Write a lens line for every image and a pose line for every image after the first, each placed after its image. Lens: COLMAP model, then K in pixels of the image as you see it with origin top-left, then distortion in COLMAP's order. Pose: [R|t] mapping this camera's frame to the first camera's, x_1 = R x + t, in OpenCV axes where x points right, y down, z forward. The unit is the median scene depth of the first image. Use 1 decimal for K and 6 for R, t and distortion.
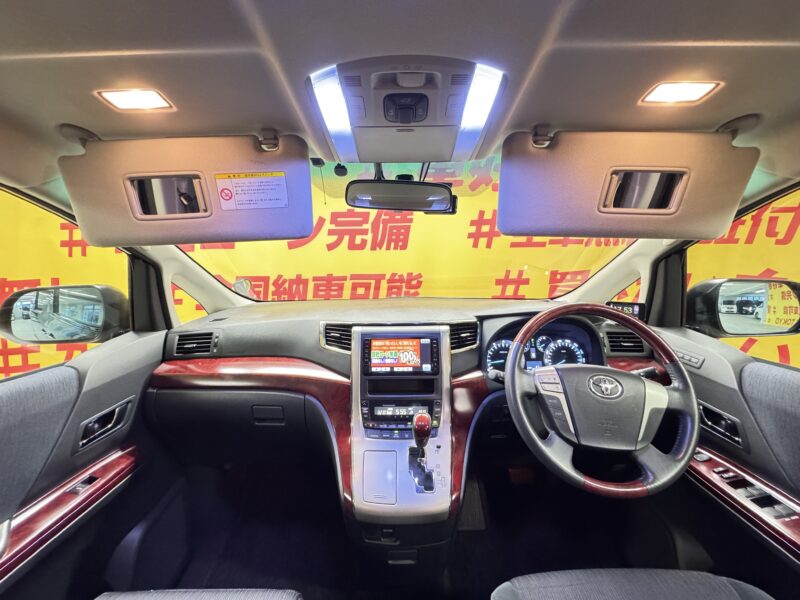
lens RADIAL K [[316.0, 0, 398.0], [0, 316.0, 299.9], [0, 0, 1]] dist [0.000993, 0.000133]
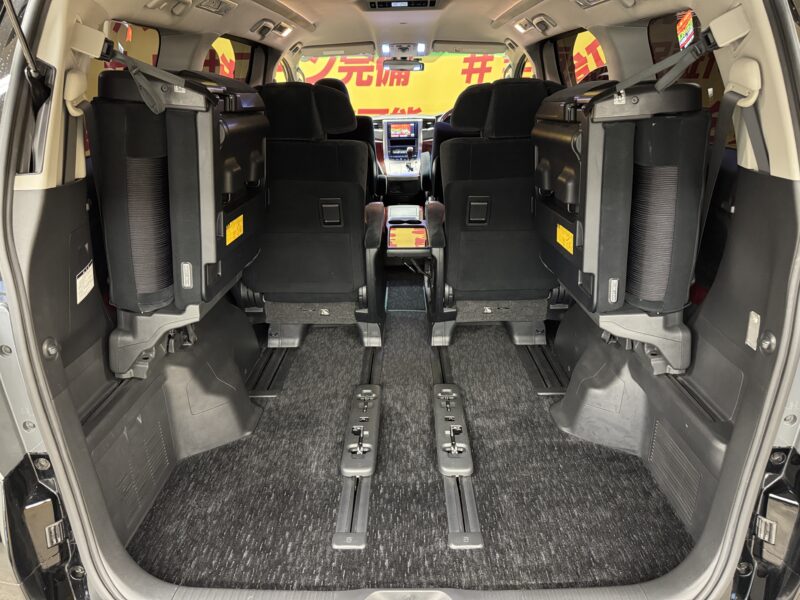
lens RADIAL K [[544.8, 0, 400.0], [0, 544.8, 300.0], [0, 0, 1]] dist [0.007435, 0.001256]
pose [[0.999982, -0.005650, 0.002174, -0.025596], [0.005044, 0.976167, 0.216962, 0.488138], [-0.003348, -0.216947, 0.976178, -3.132882]]
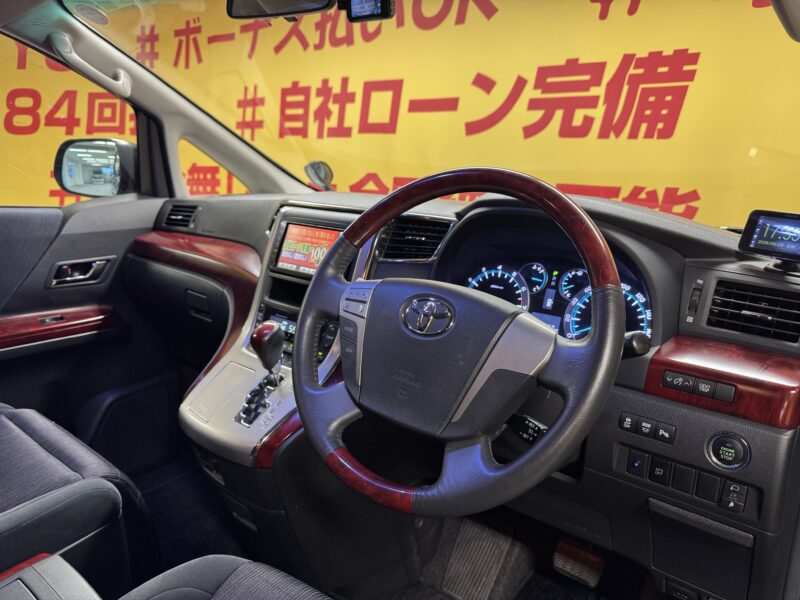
lens RADIAL K [[578.3, 0, 400.0], [0, 578.3, 300.0], [0, 0, 1]] dist [-0.002789, -0.001666]
pose [[0.779400, 0.182914, -0.599231, 0.796901], [-0.136353, 0.983030, 0.122718, 0.090936], [0.611509, -0.013940, 0.791114, 0.131742]]
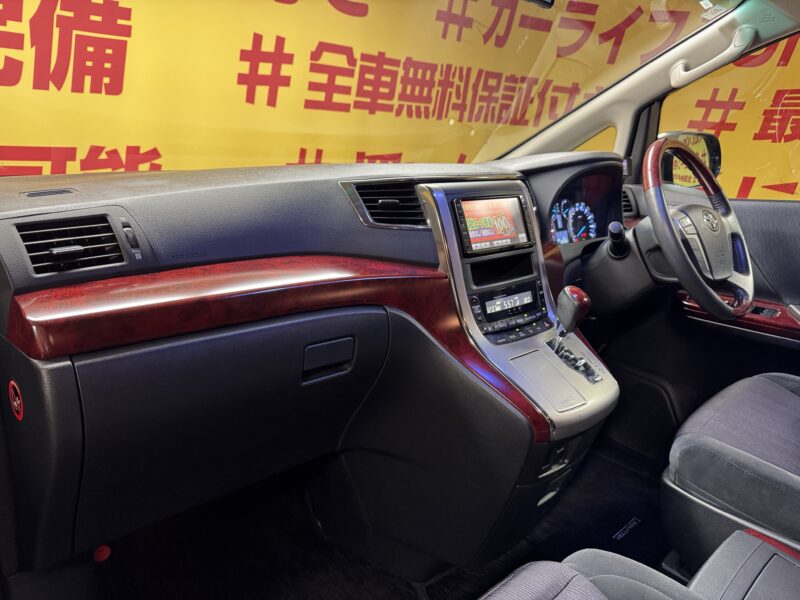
lens RADIAL K [[578.3, 0, 400.0], [0, 578.3, 300.0], [0, 0, 1]] dist [-0.002789, -0.001666]
pose [[0.722290, -0.144105, 0.676410, -0.855907], [0.064489, 0.987823, 0.141586, 0.133346], [-0.688577, -0.058645, 0.722788, 0.230275]]
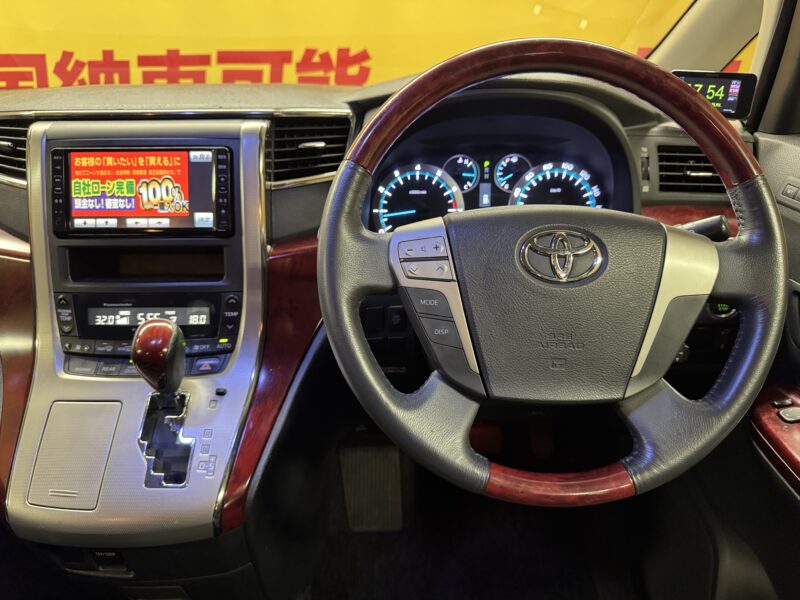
lens RADIAL K [[576.2, 0, 400.0], [0, 576.2, 300.0], [0, 0, 1]] dist [0.048989, -0.084645]
pose [[0.999593, 0.001881, 0.028466, 0.287923], [-0.009848, 0.959239, 0.282426, 0.084288], [-0.026775, -0.282591, 0.958867, 0.195028]]
